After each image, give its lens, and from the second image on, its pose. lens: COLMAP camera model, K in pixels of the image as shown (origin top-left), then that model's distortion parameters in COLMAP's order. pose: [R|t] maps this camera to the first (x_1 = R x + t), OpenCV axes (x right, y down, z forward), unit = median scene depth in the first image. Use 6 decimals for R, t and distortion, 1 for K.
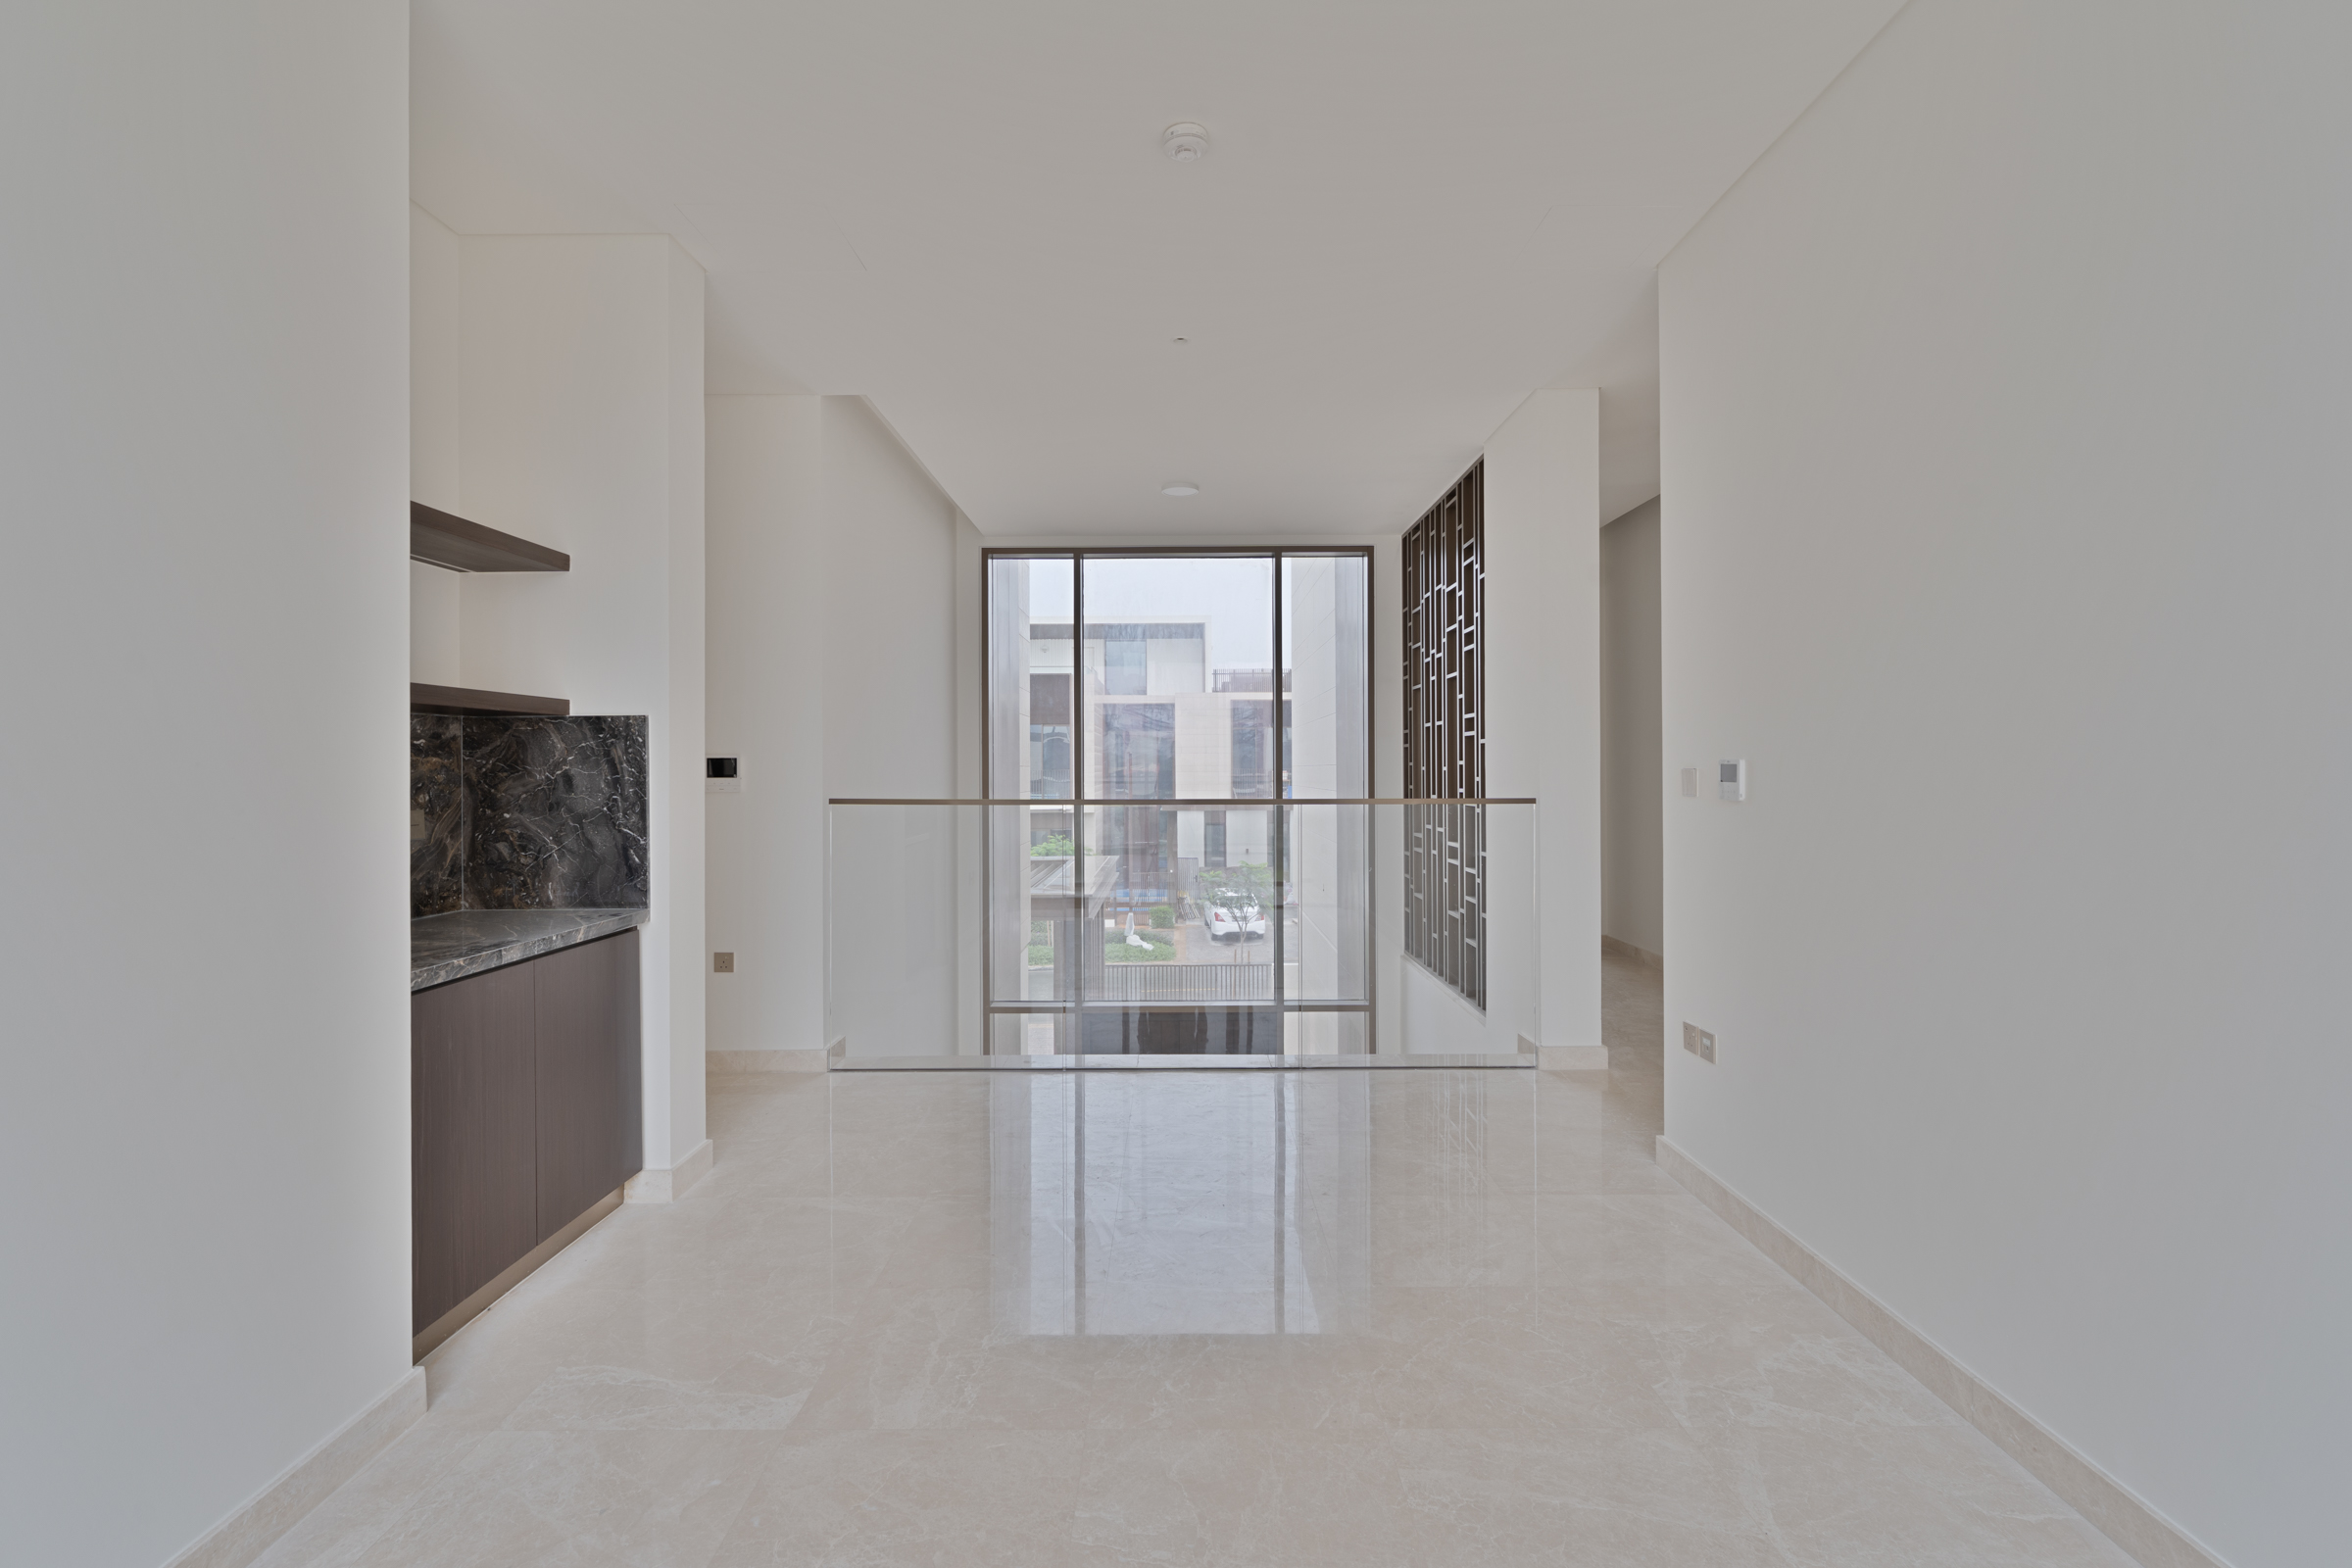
lens RADIAL K [[1101.5, 0, 1175.5], [0, 1101.5, 772.6], [0, 0, 1]] dist [-0.000748, 0.000133]
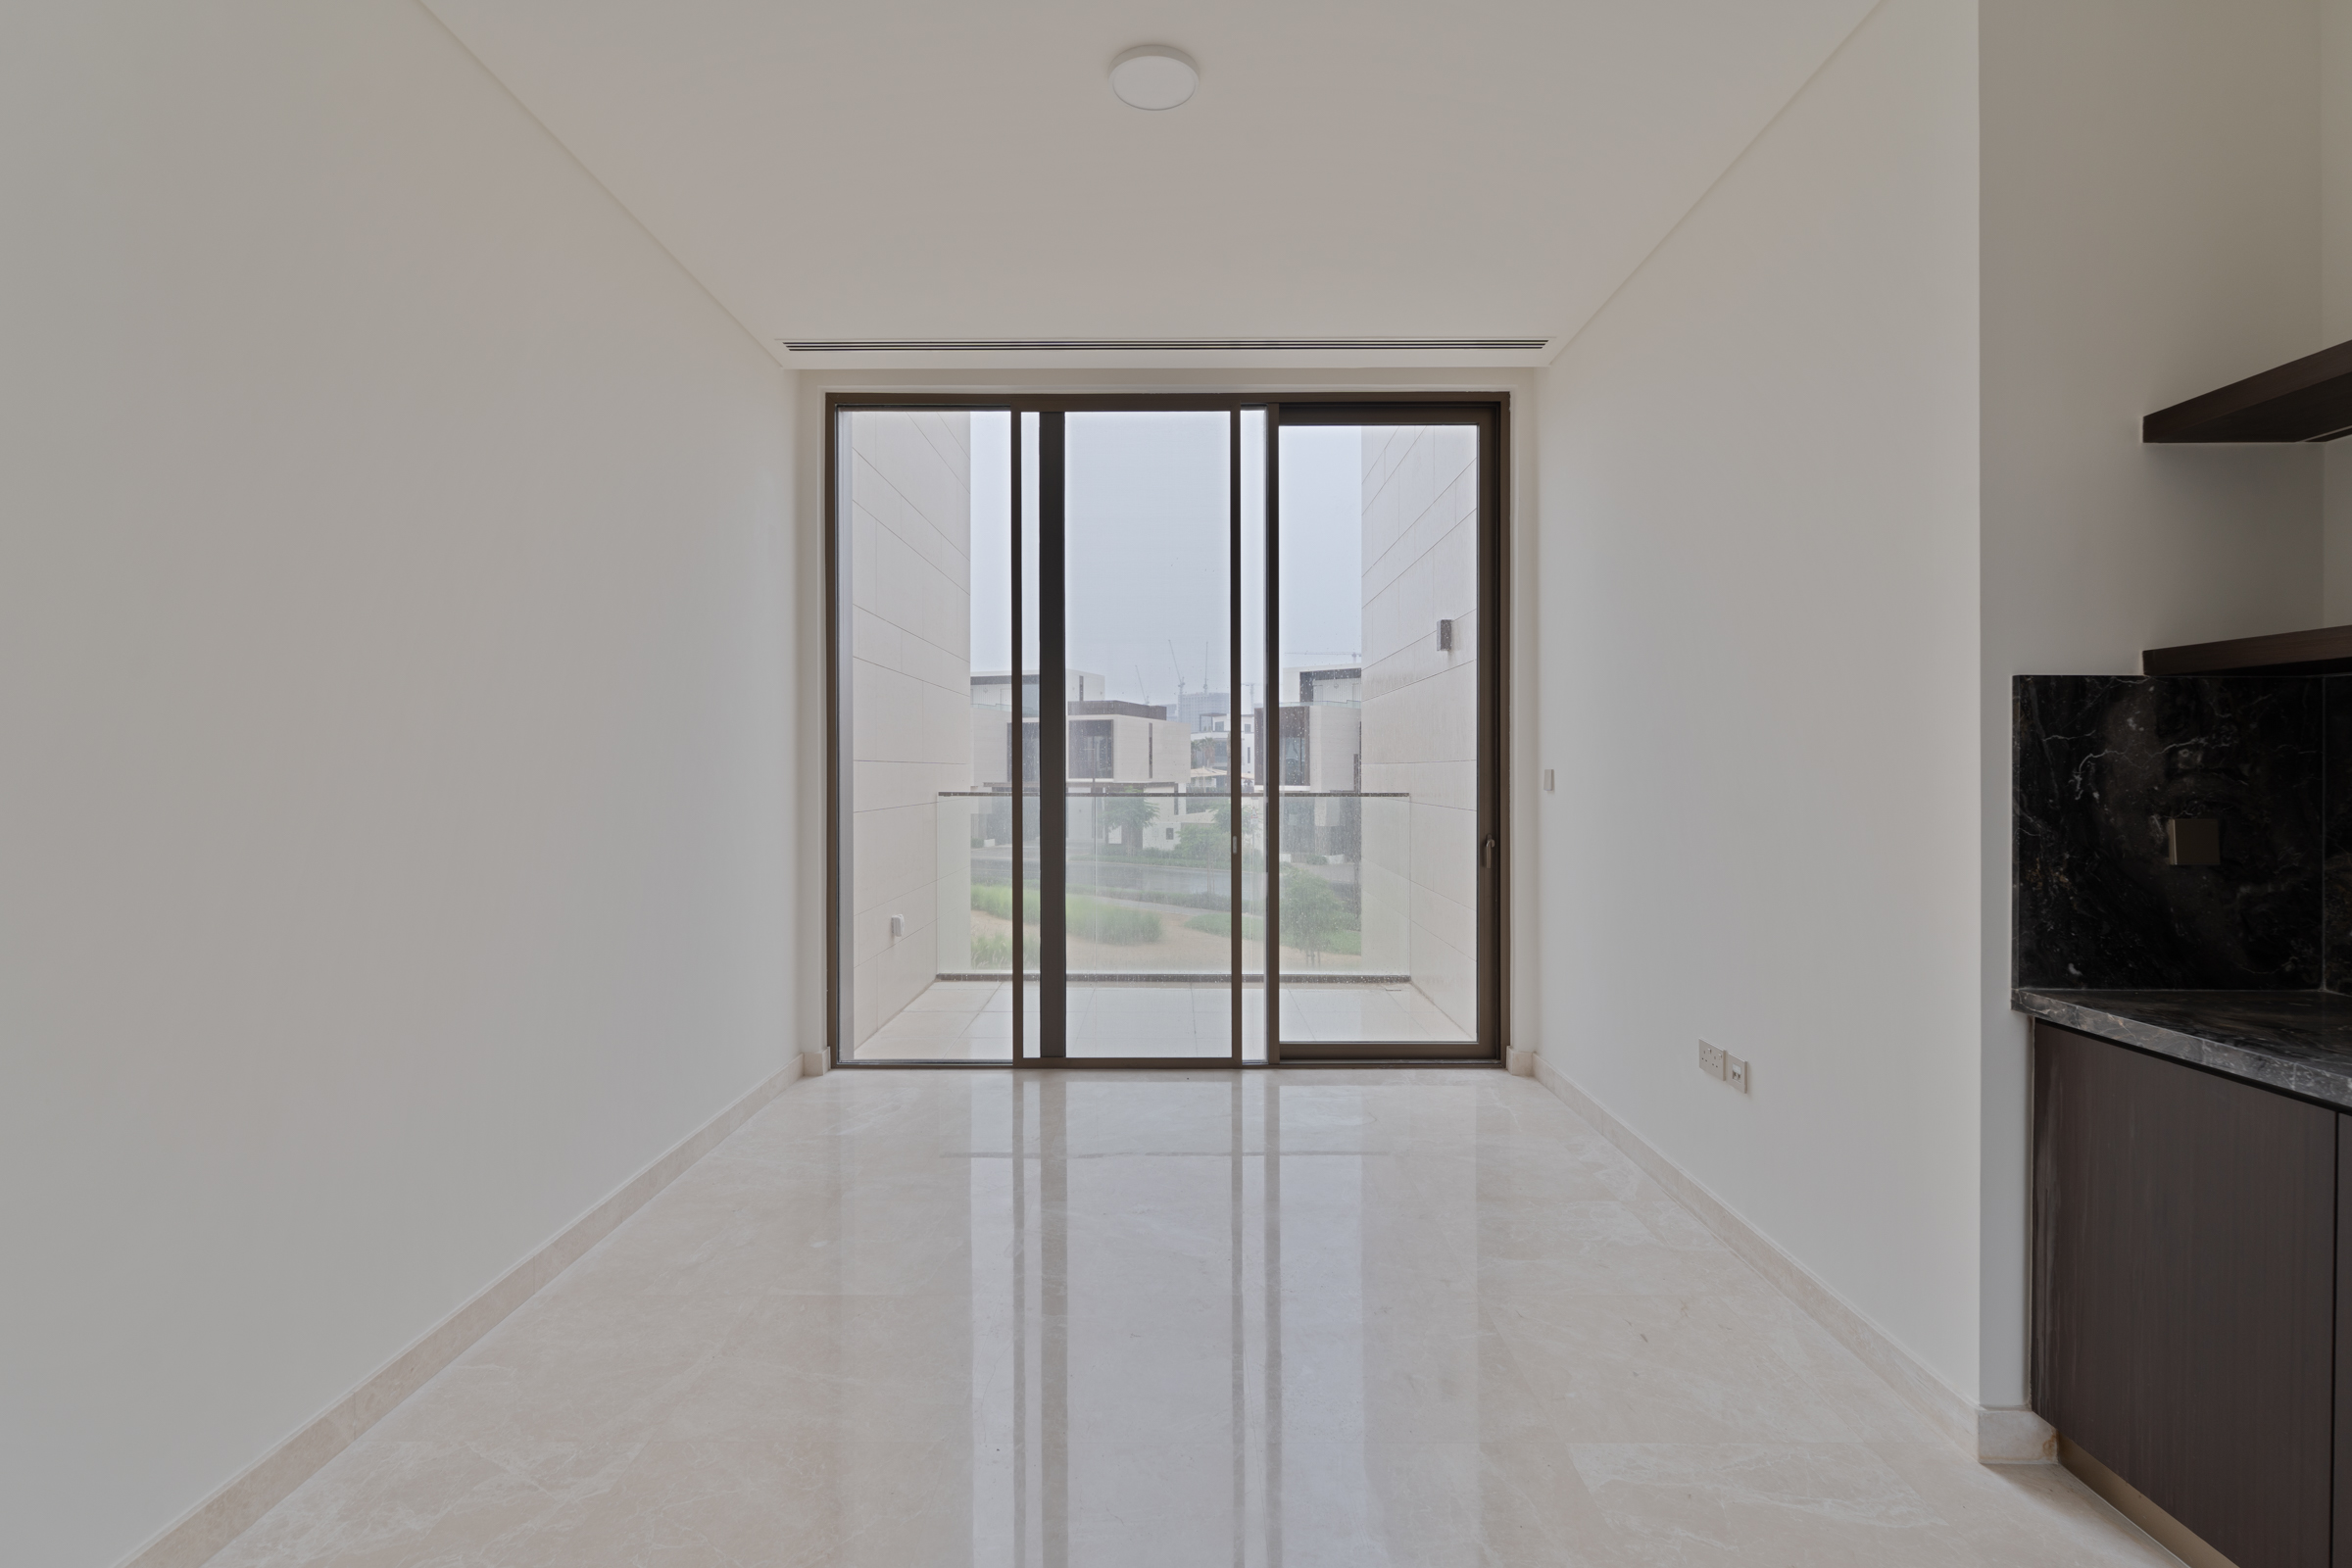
lens RADIAL K [[1101.5, 0, 1174.4], [0, 1101.5, 785.3], [0, 0, 1]] dist [-0.000748, 0.000133]
pose [[-0.999979, 0.006367, 0.001202, -0.012955], [0.006387, 0.999815, 0.018168, -0.005792], [-0.001087, 0.018175, -0.999834, 1.901809]]
